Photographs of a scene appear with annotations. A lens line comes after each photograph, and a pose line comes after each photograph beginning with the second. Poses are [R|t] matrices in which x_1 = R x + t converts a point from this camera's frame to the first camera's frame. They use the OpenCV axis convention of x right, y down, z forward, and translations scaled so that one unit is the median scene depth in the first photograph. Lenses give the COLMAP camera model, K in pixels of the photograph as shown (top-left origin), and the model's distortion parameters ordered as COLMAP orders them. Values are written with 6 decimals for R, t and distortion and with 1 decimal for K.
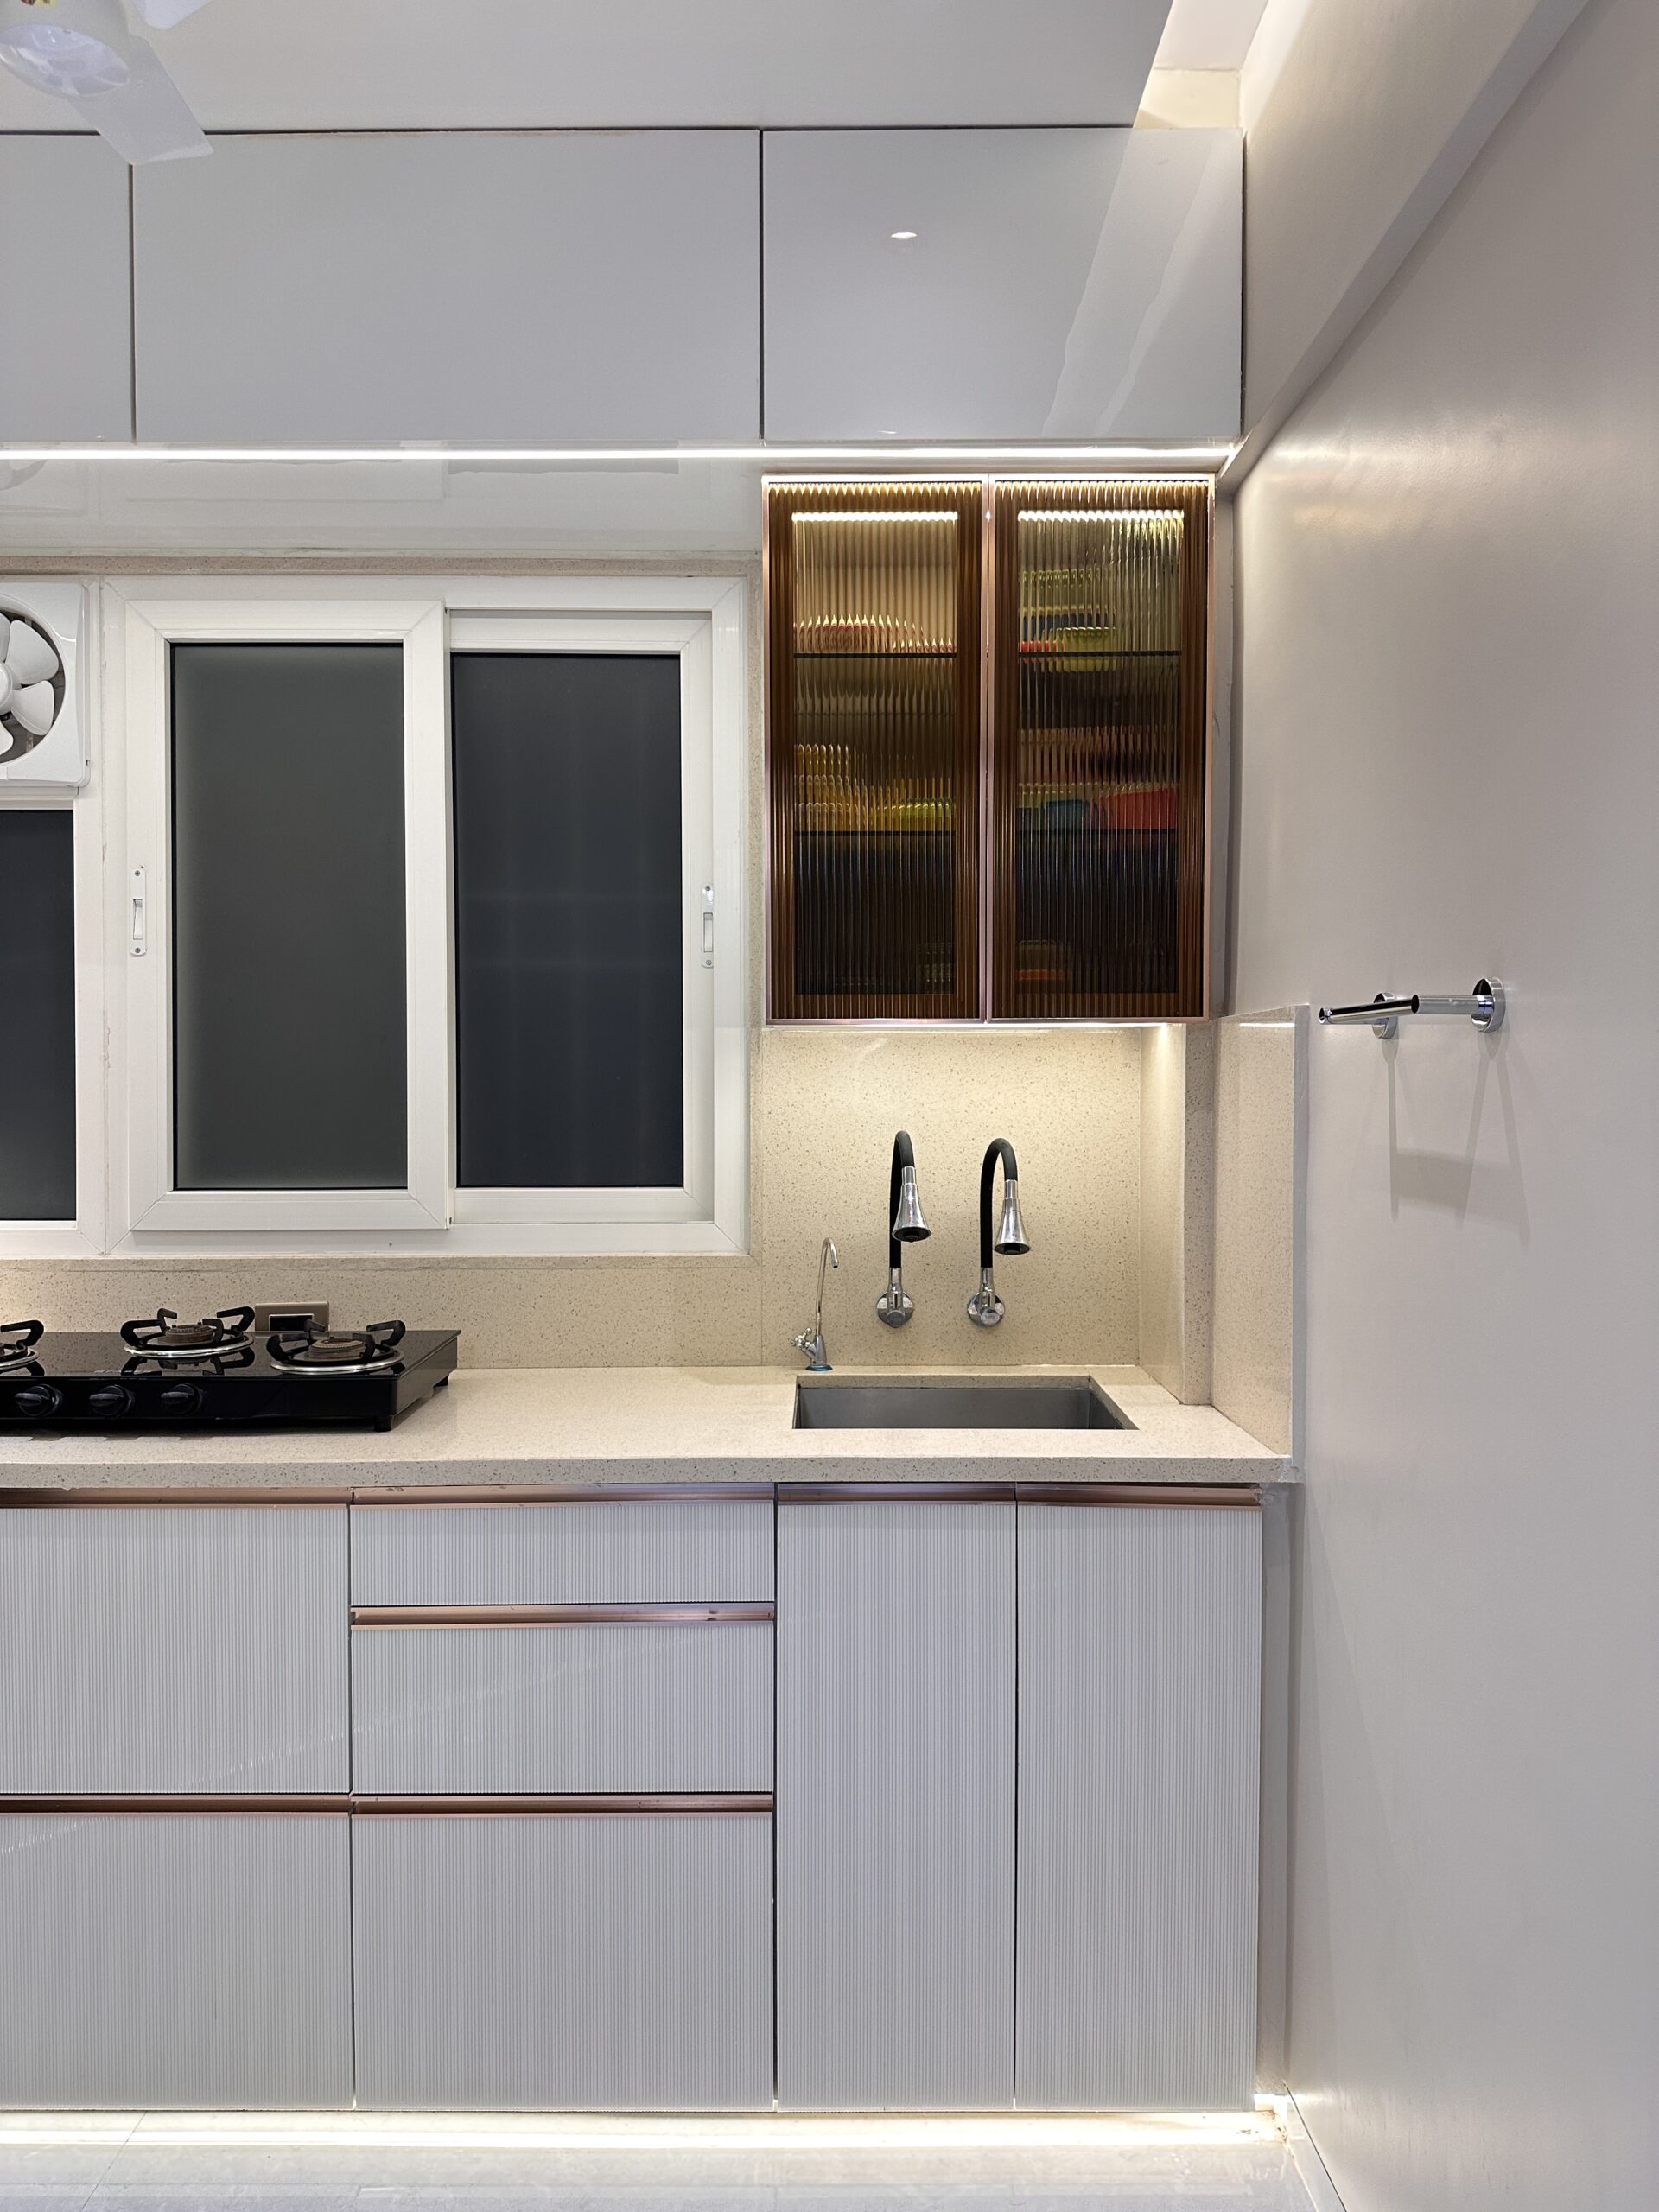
lens RADIAL K [[1507.9, 0, 825.6], [0, 1507.9, 1124.5], [0, 0, 1]] dist [0.076336, -0.127021]
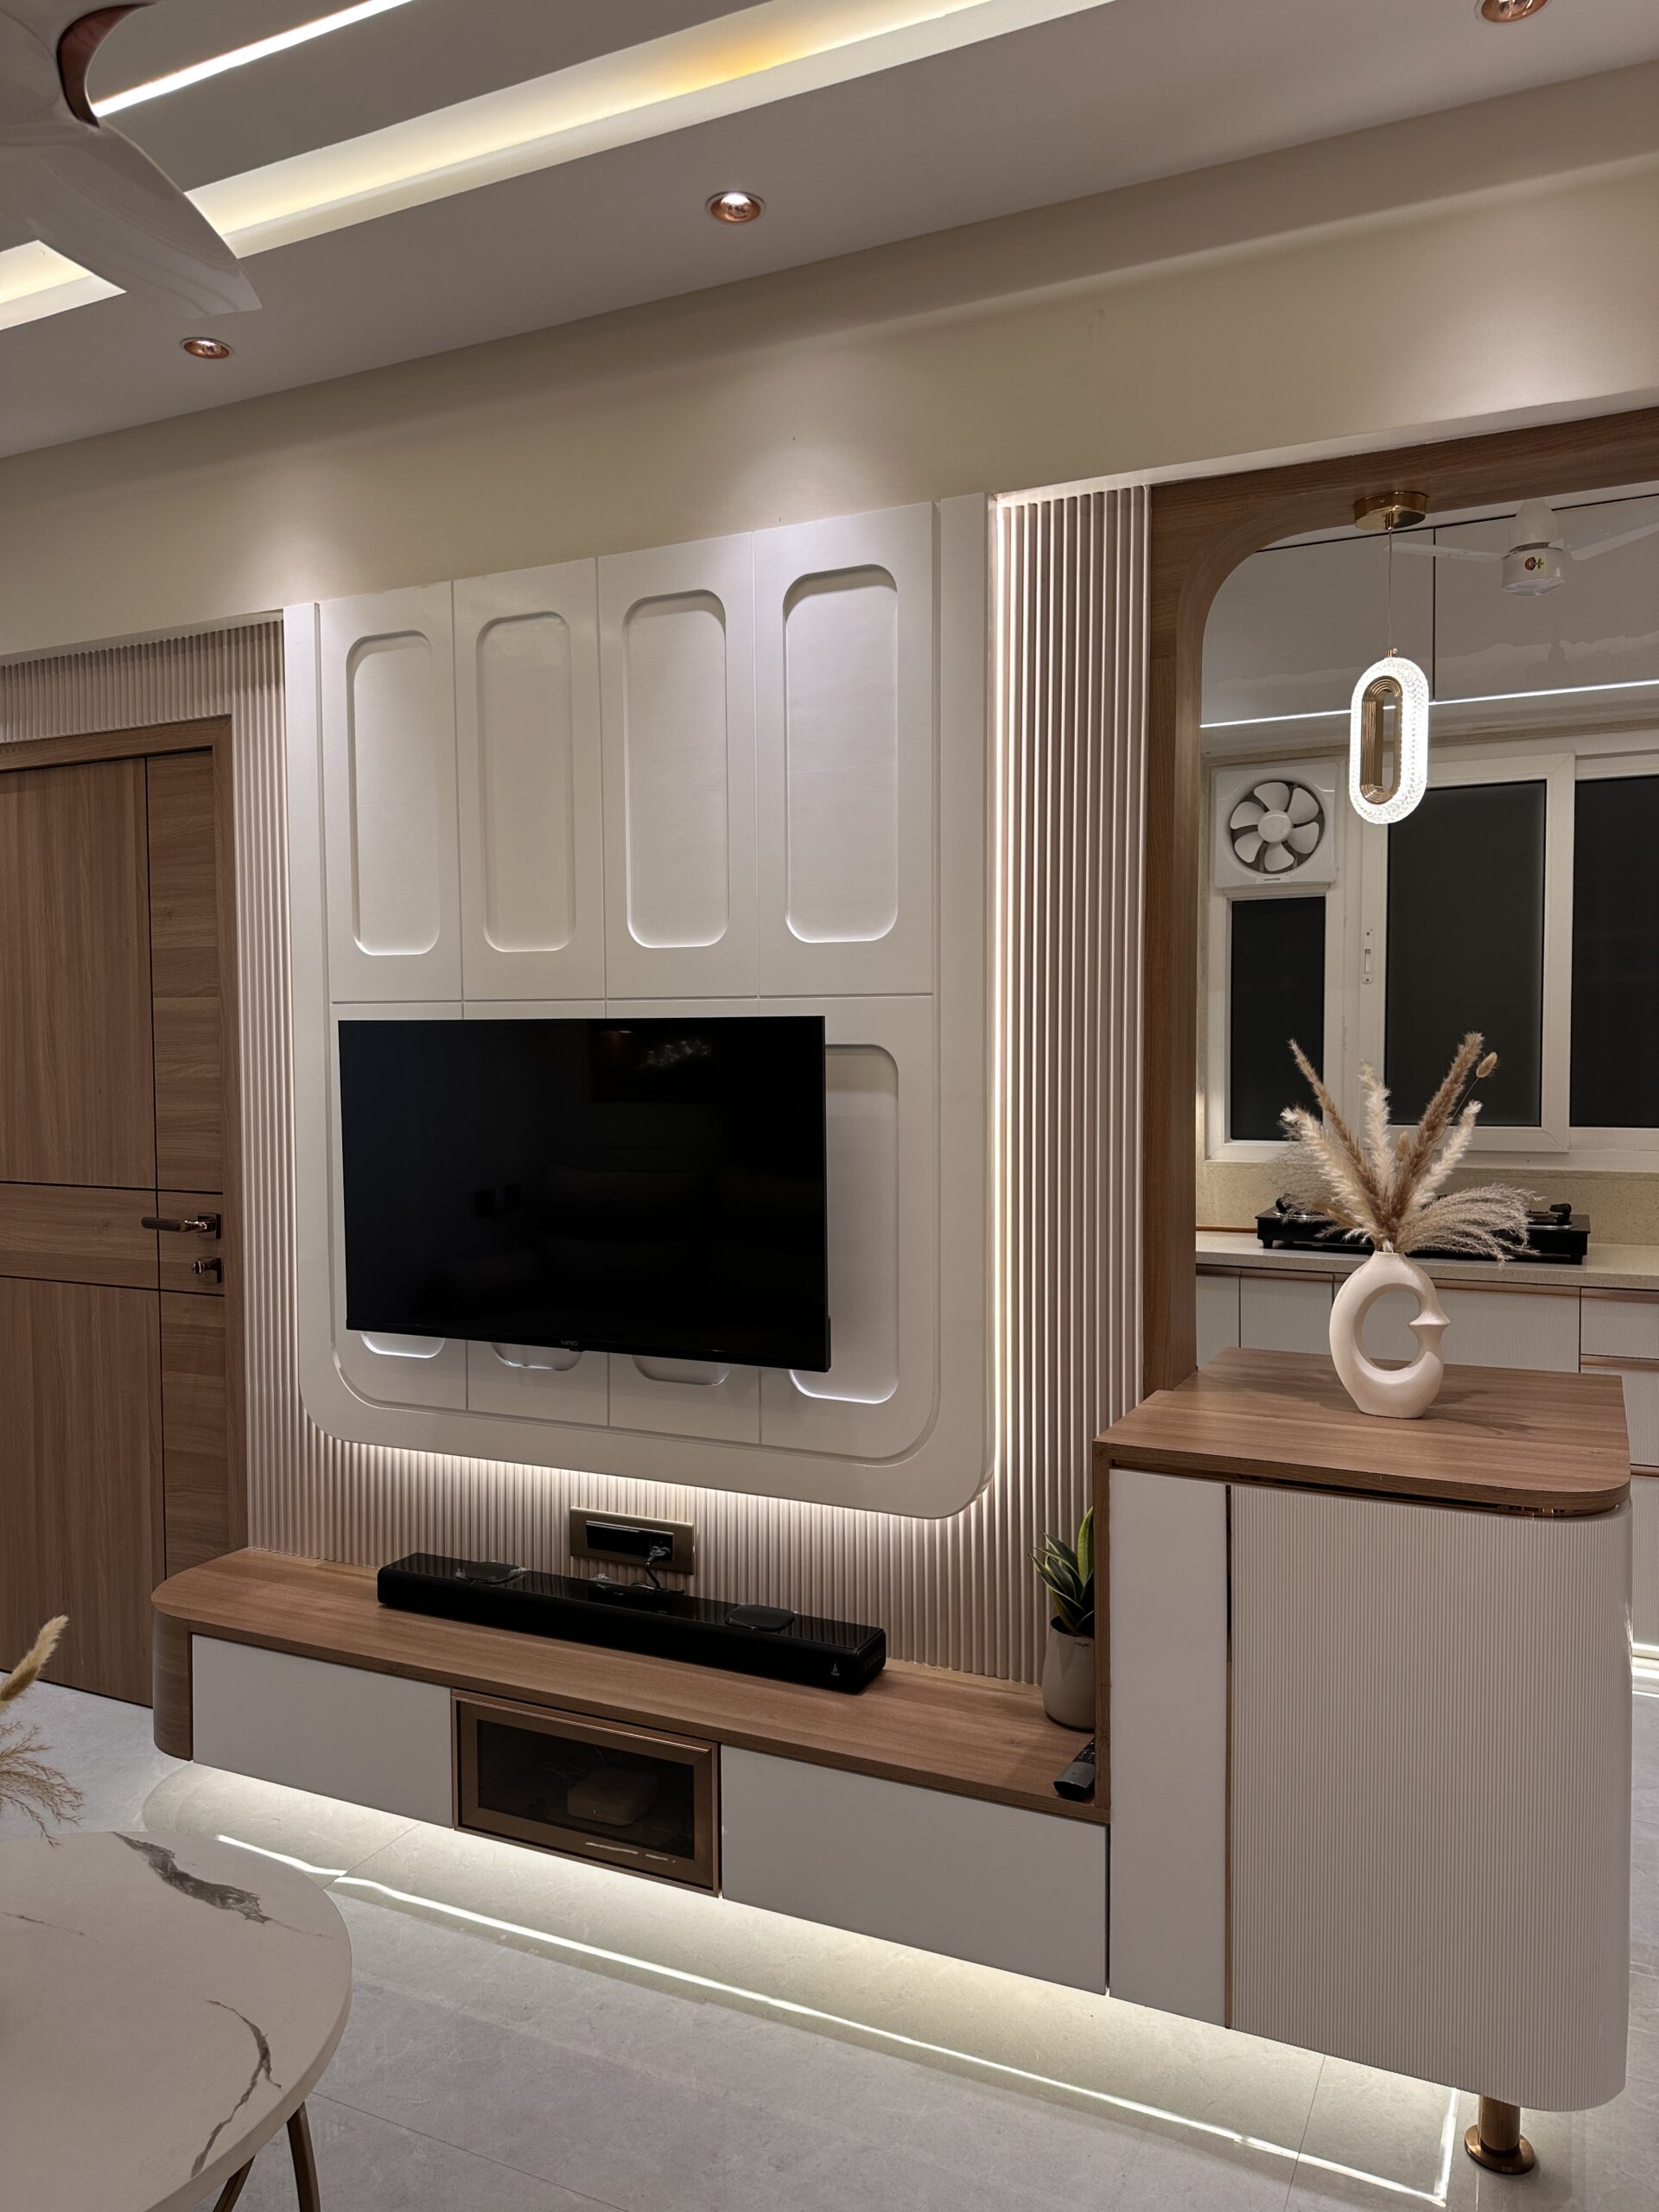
lens RADIAL K [[1542.2, 0, 823.4], [0, 1542.2, 1109.3], [0, 0, 1]] dist [0.049476, -0.055409]
pose [[0.897591, 0.010875, -0.440696, -0.238880], [-0.003718, 0.999847, 0.017100, 0.000169], [0.440814, -0.013710, 0.897494, -0.793420]]
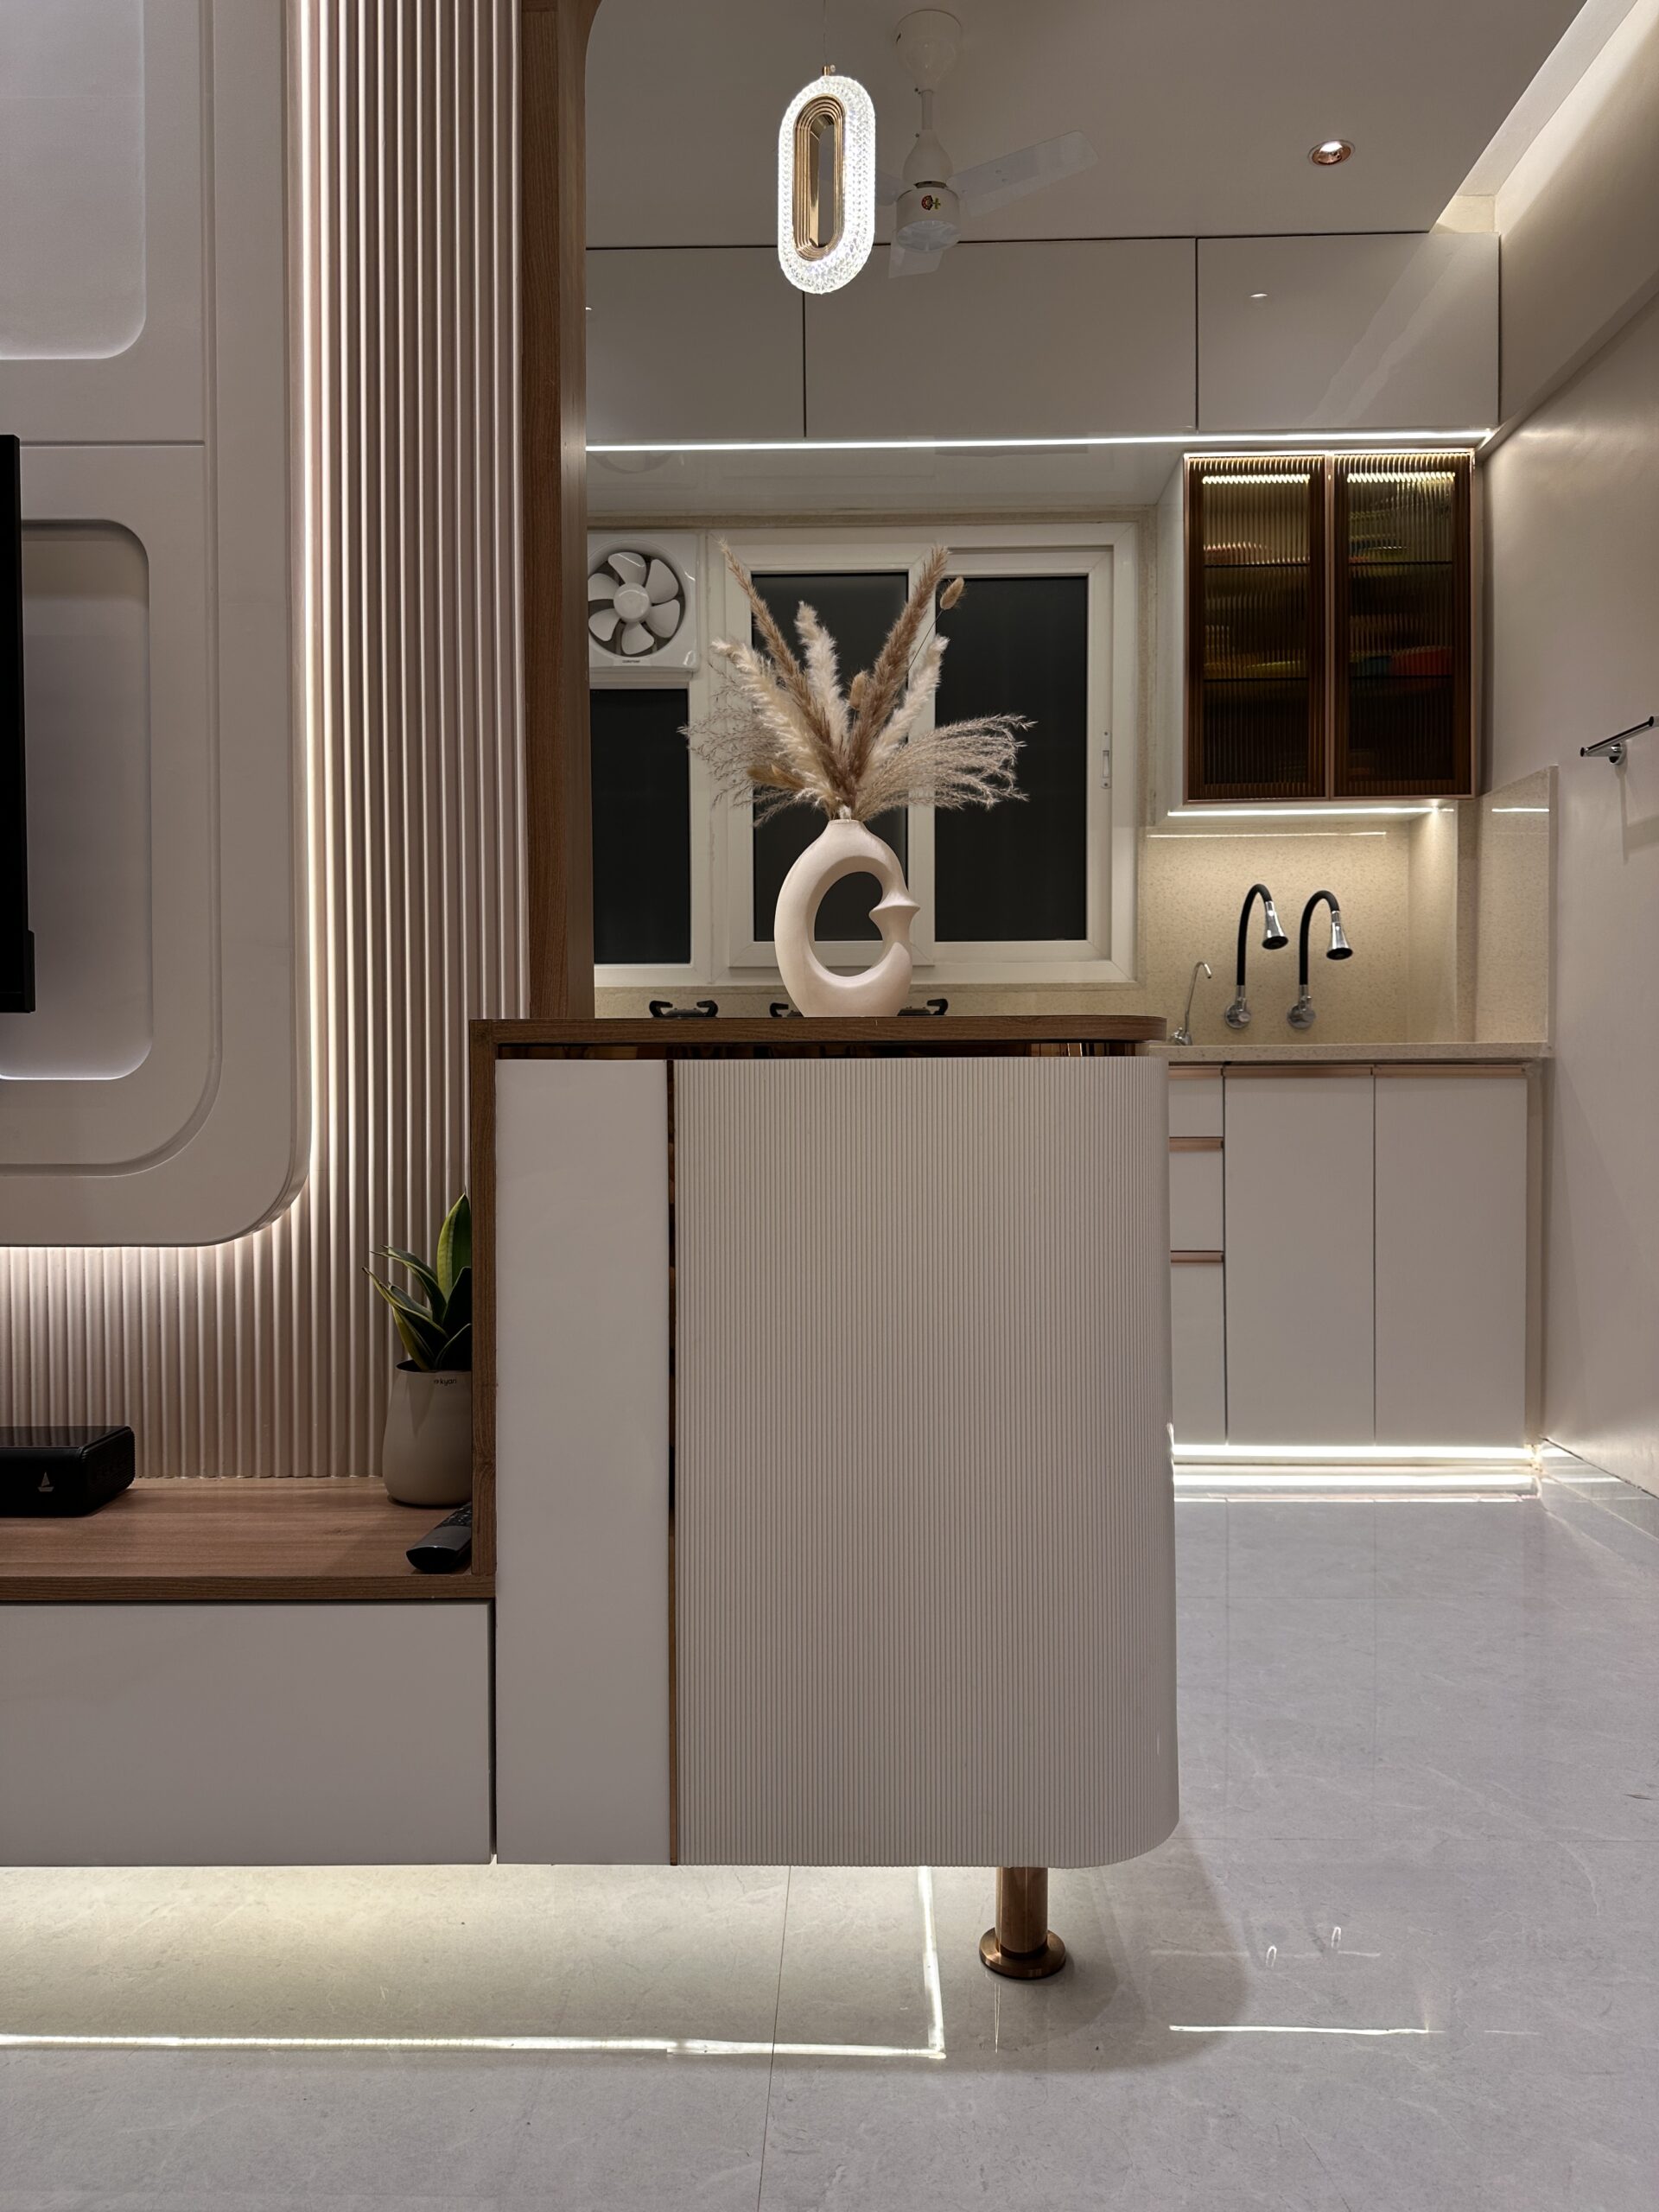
lens RADIAL K [[1543.5, 0, 829.5], [0, 1543.5, 1106.0], [0, 0, 1]] dist [0.086184, -0.125532]
pose [[0.999802, -0.006371, -0.018832, -0.333315], [0.006225, 0.999950, -0.007766, 0.224562], [0.018881, 0.007647, 0.999792, -0.537483]]
